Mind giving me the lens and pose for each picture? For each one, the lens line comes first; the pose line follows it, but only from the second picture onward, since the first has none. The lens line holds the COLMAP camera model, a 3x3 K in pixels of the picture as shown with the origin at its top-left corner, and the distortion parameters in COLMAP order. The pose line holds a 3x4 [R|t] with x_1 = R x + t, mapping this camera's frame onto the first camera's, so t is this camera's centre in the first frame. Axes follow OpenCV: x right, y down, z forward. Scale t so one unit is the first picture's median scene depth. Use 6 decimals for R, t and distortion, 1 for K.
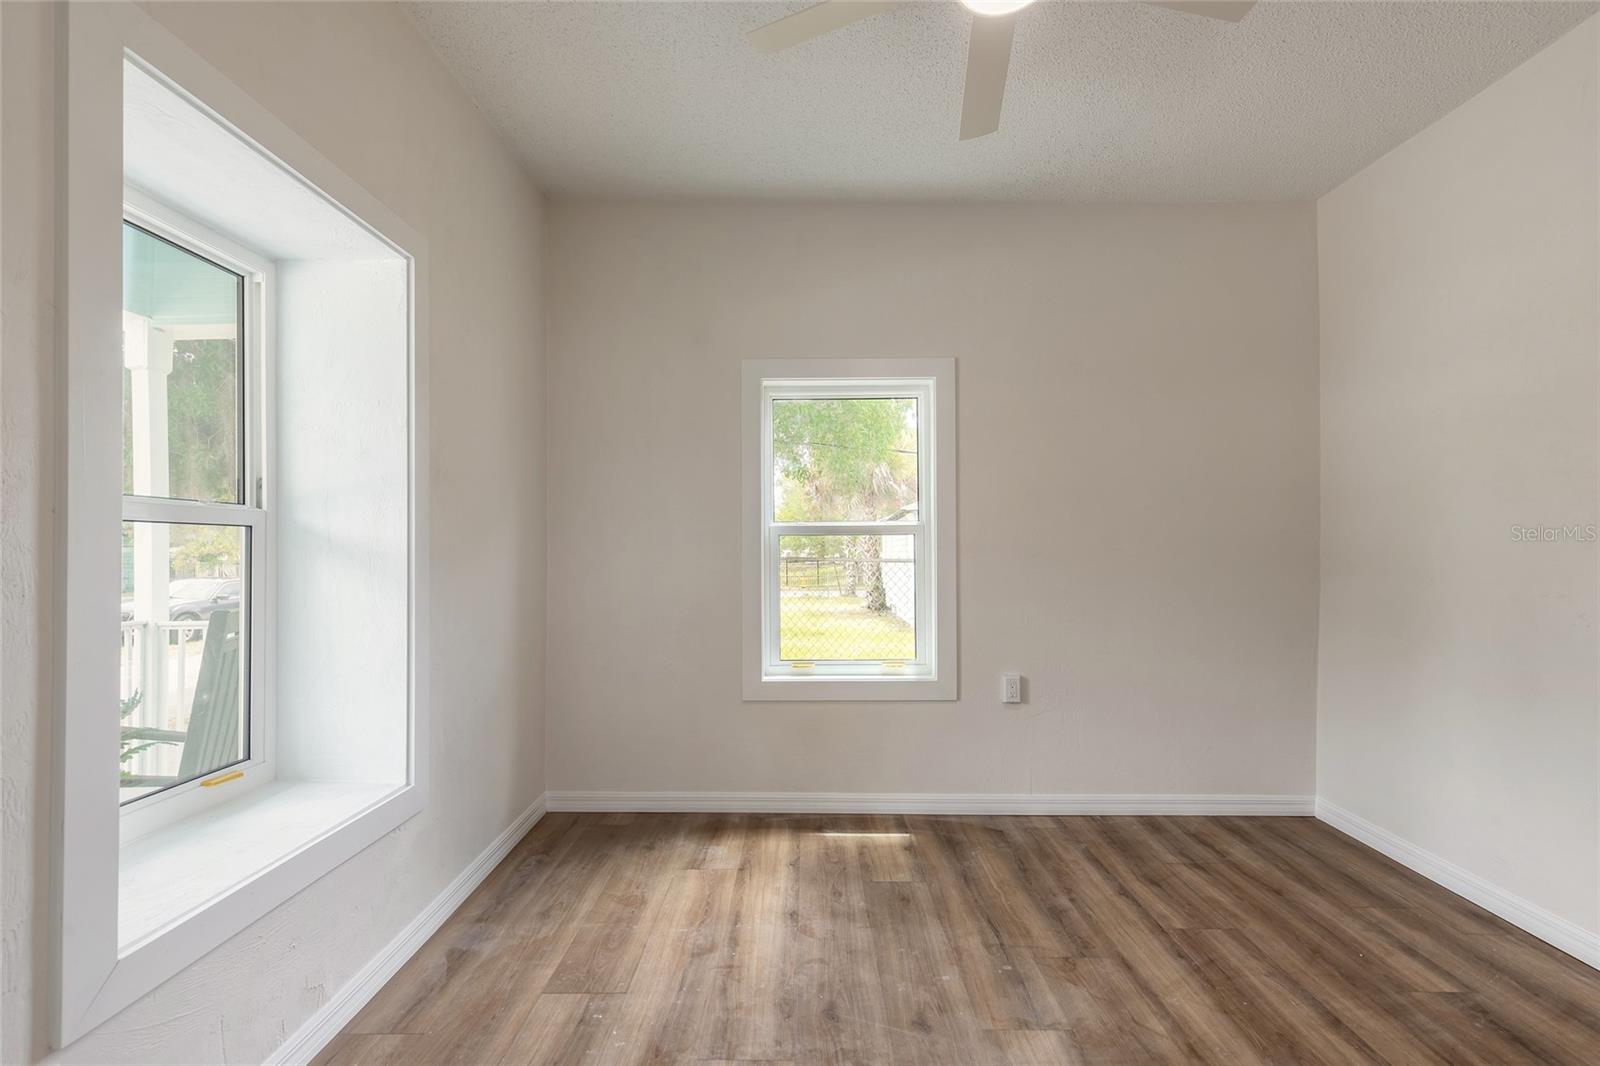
lens RADIAL K [[724.5, 0, 803.2], [0, 724.5, 541.5], [0, 0, 1]] dist [0.007326, -0.002013]
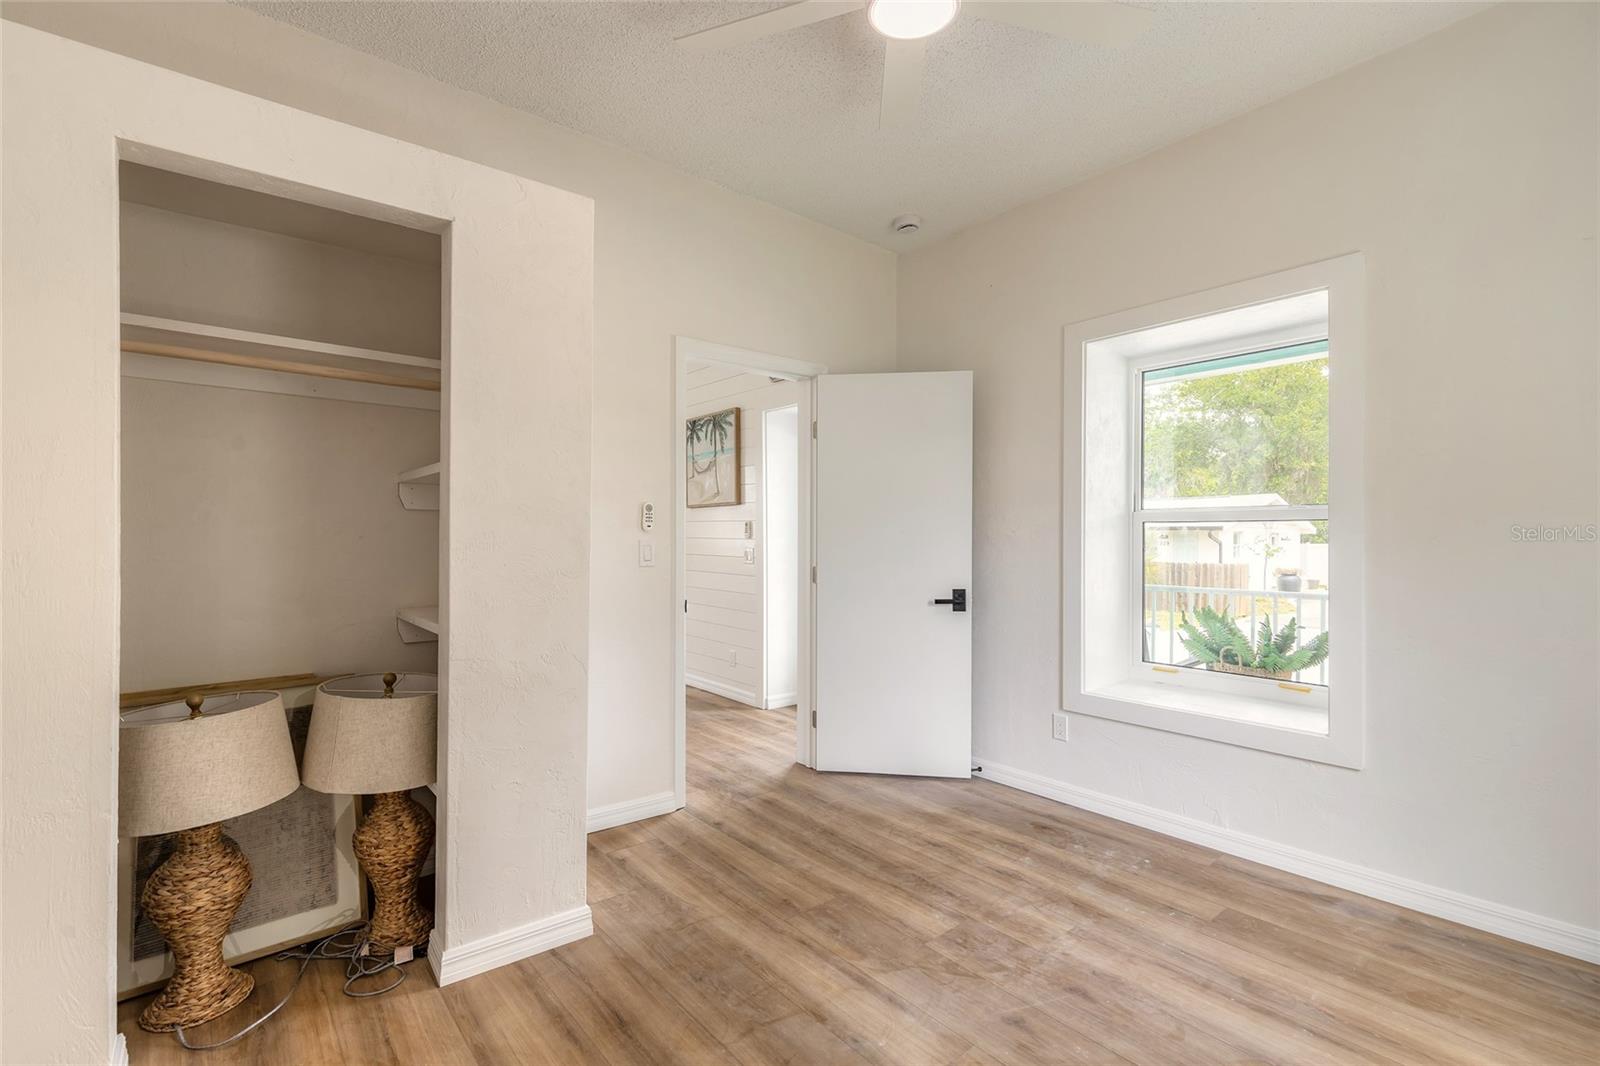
lens RADIAL K [[724.5, 0, 801.3], [0, 724.5, 538.5], [0, 0, 1]] dist [0.007326, -0.002013]
pose [[-0.763981, 0.000545, -0.645239, 0.898048], [0.007914, 0.999932, -0.008525, 0.015298], [0.645191, -0.011620, -0.763933, 1.385838]]
